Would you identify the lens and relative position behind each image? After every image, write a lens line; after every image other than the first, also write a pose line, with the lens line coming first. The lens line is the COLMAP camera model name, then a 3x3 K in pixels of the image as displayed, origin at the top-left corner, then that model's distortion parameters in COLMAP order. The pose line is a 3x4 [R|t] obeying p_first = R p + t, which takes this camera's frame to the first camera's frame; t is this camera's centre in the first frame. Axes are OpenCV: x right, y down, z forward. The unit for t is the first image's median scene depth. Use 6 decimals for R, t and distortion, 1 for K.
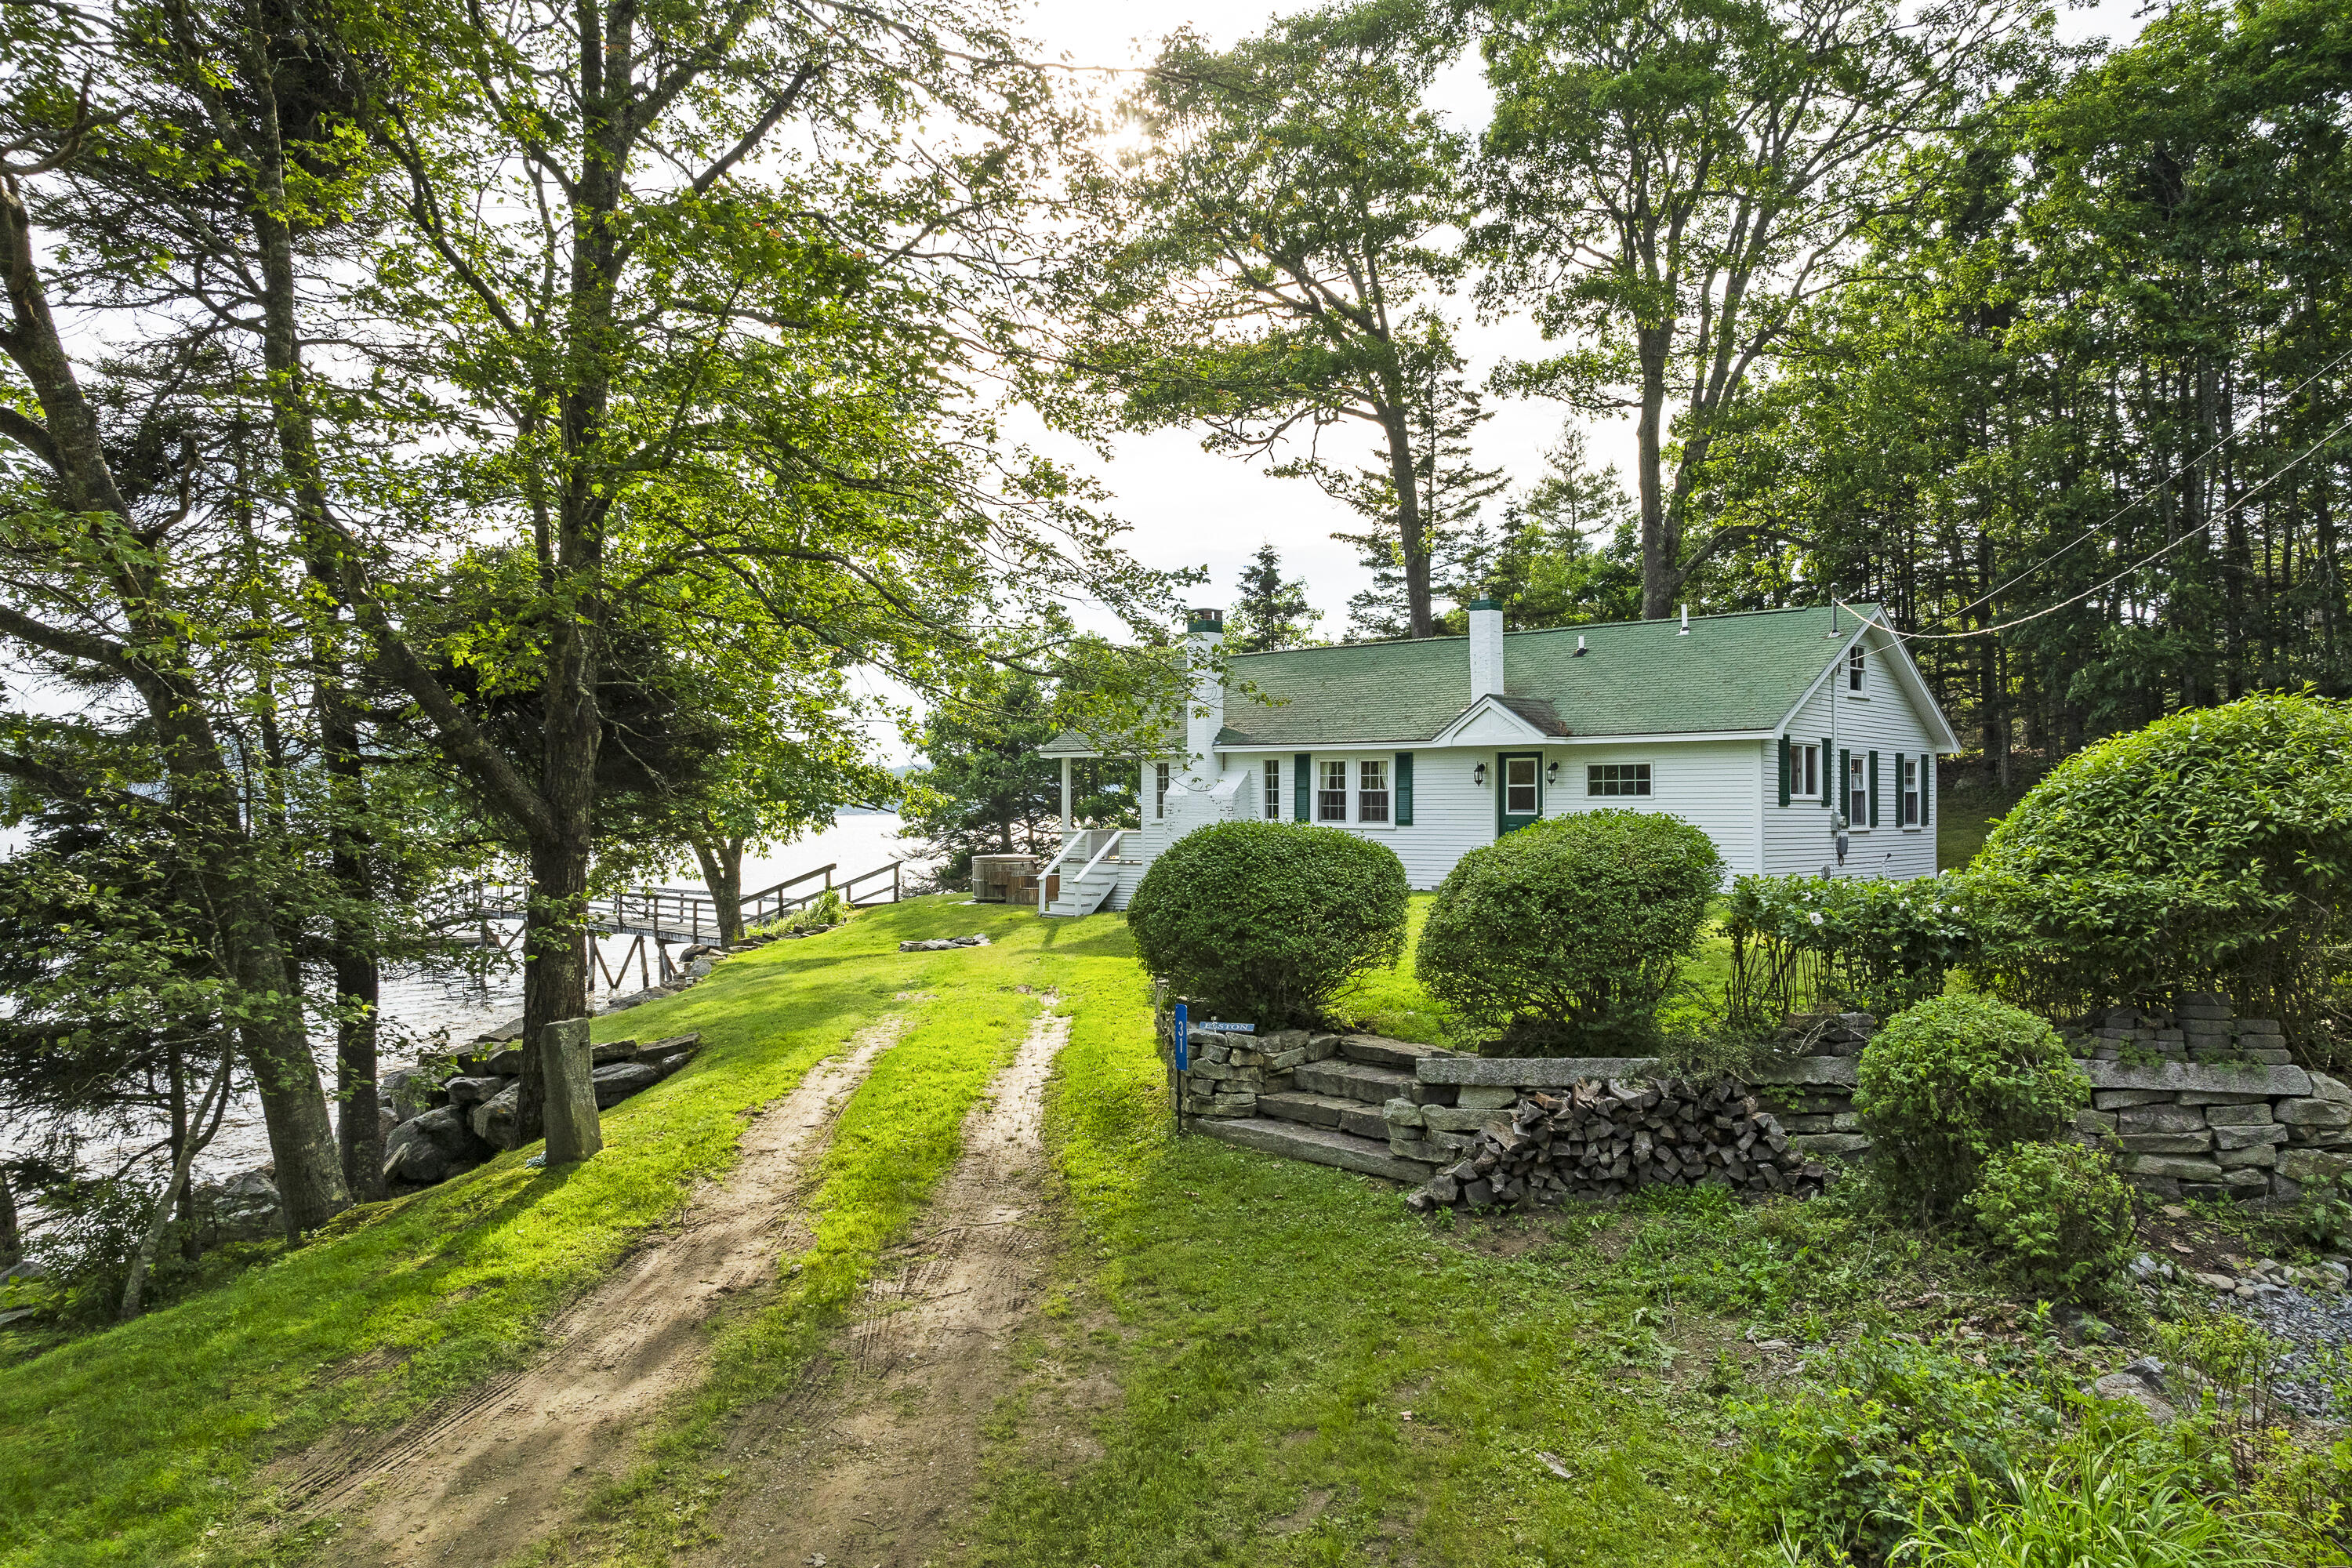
lens RADIAL K [[1627.5, 0, 1167.7], [0, 1627.5, 794.2], [0, 0, 1]] dist [-0.013437, 0.001004]
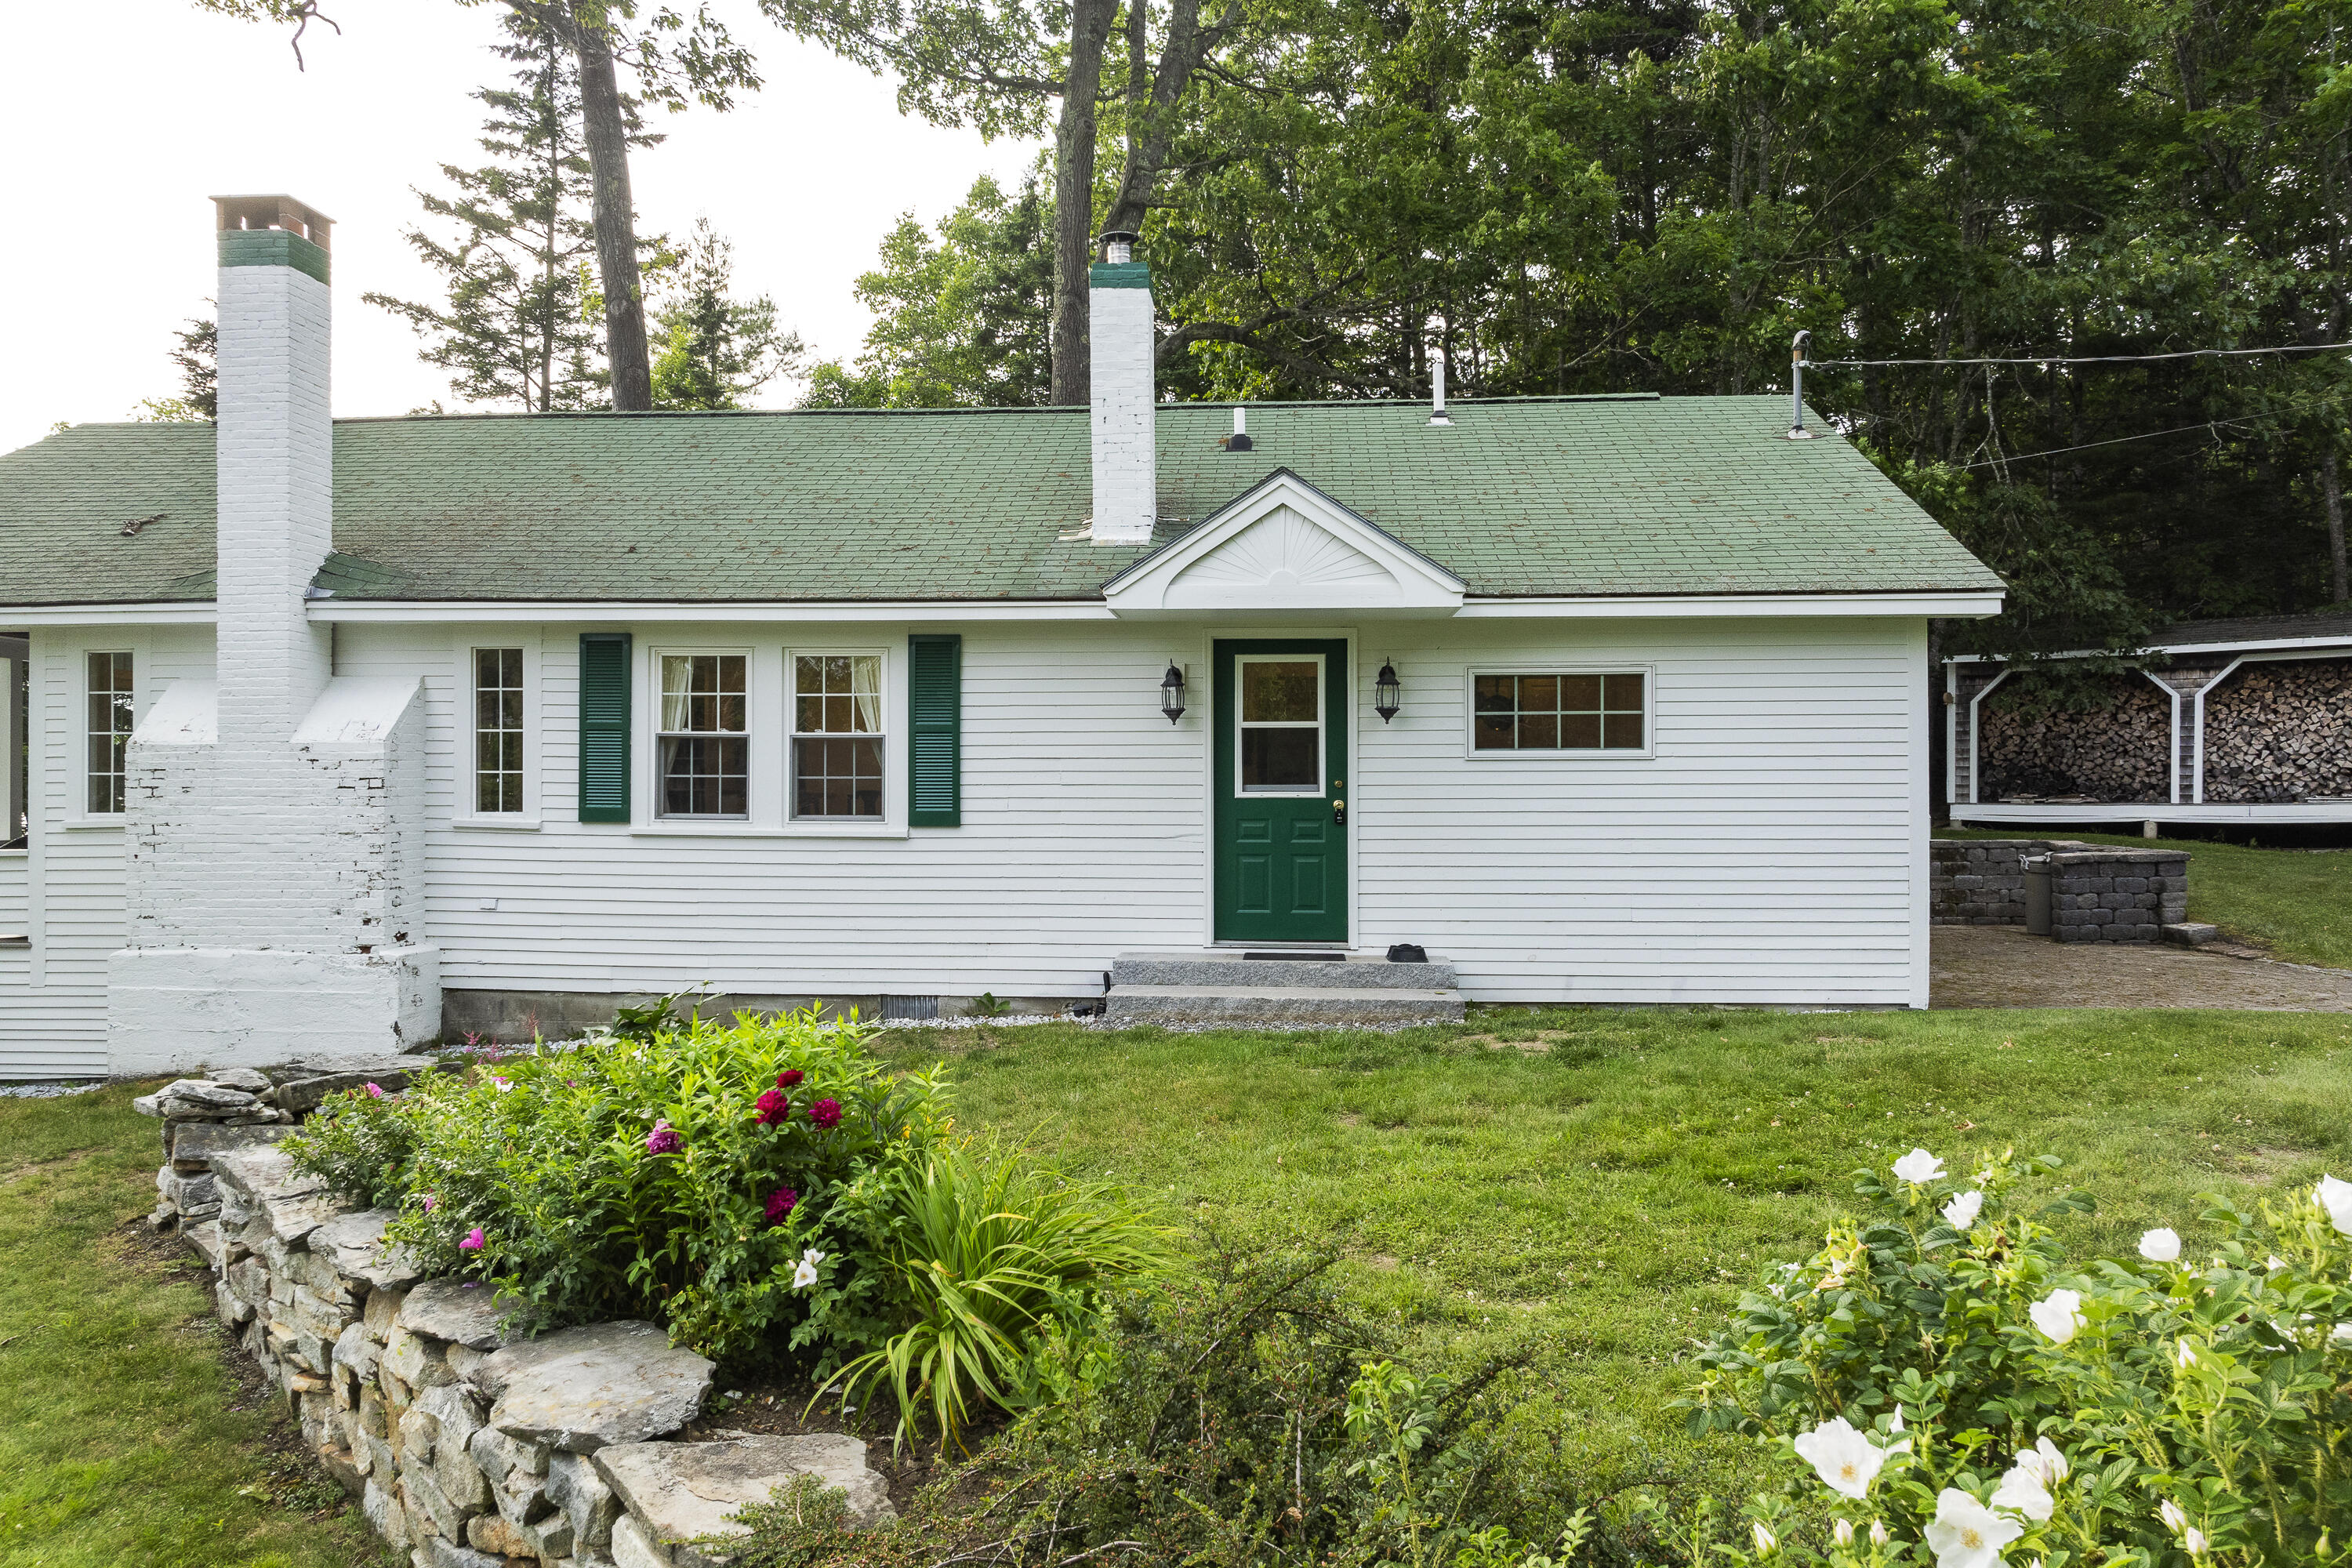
lens RADIAL K [[1627.5, 0, 1169.0], [0, 1627.5, 781.7], [0, 0, 1]] dist [-0.013437, 0.001004]
pose [[0.781373, 0.002726, 0.624058, -0.046239], [-0.003606, 0.999993, 0.000147, 0.008133], [-0.624054, -0.002366, 0.781378, 0.650054]]
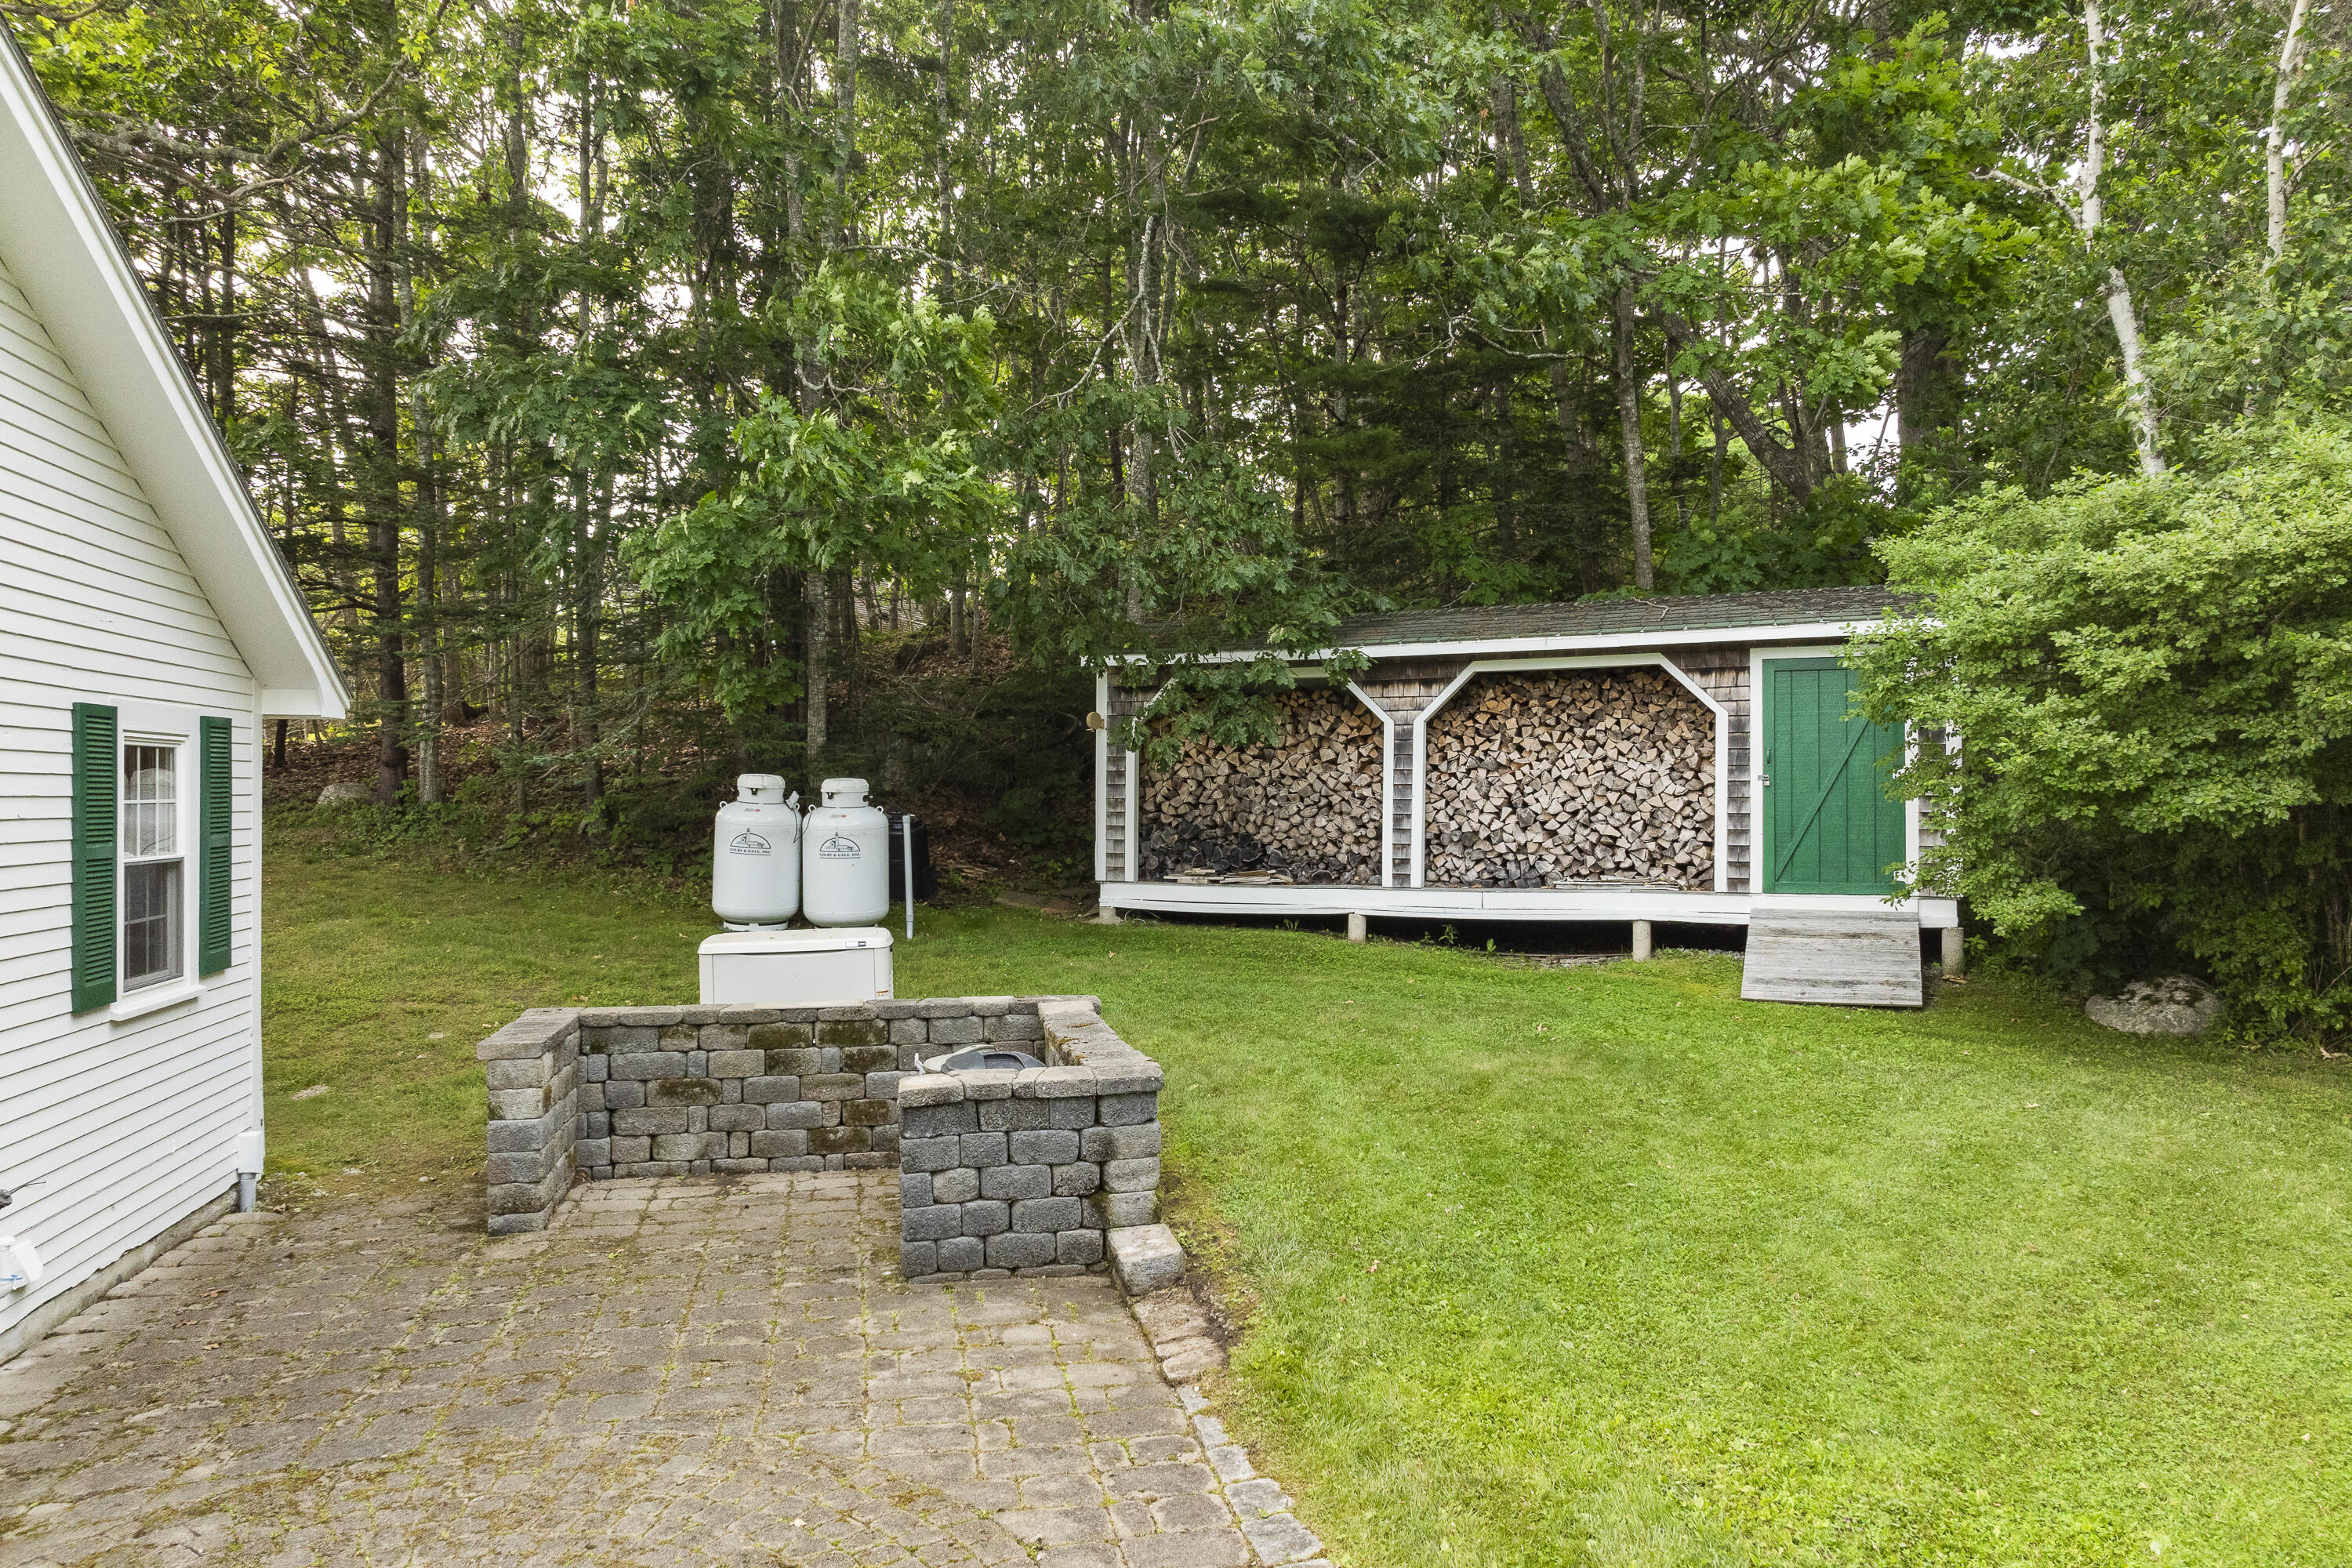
lens RADIAL K [[1627.5, 0, 1173.3], [0, 1627.5, 788.1], [0, 0, 1]] dist [-0.013437, 0.001004]
pose [[0.583196, 0.001494, 0.812330, 0.339211], [-0.003429, 0.999994, 0.000623, -0.012952], [-0.812325, -0.003149, 0.583197, 0.709249]]
